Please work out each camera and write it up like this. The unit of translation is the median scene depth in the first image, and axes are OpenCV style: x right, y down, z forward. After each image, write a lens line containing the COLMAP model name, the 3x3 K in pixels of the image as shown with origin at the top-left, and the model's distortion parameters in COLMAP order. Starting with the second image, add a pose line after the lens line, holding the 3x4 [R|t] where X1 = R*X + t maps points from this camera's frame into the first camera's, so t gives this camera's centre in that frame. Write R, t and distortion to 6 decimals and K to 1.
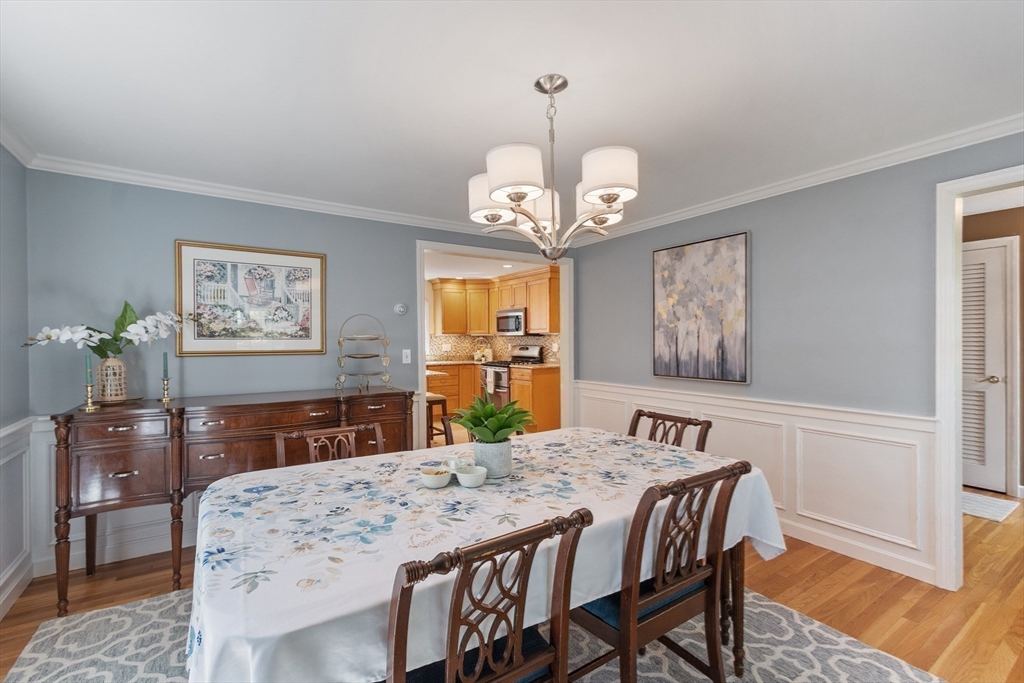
lens RADIAL K [[461.6, 0, 509.7], [0, 461.6, 333.5], [0, 0, 1]] dist [0.000366, -0.000272]
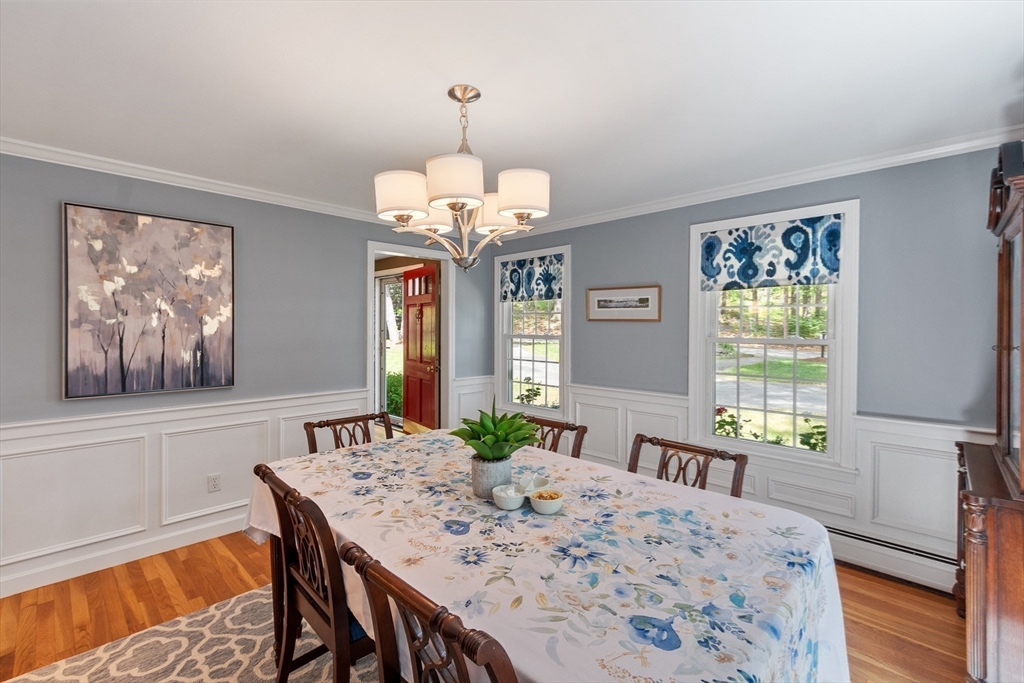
lens RADIAL K [[445.7, 0, 511.6], [0, 445.7, 335.7], [0, 0, 1]] dist [0.001277, -0.000002]
pose [[-0.216171, -0.010579, 0.976298, -0.793192], [-0.015064, 0.999858, 0.007499, -0.017948], [-0.976239, -0.013086, -0.216300, 0.998202]]
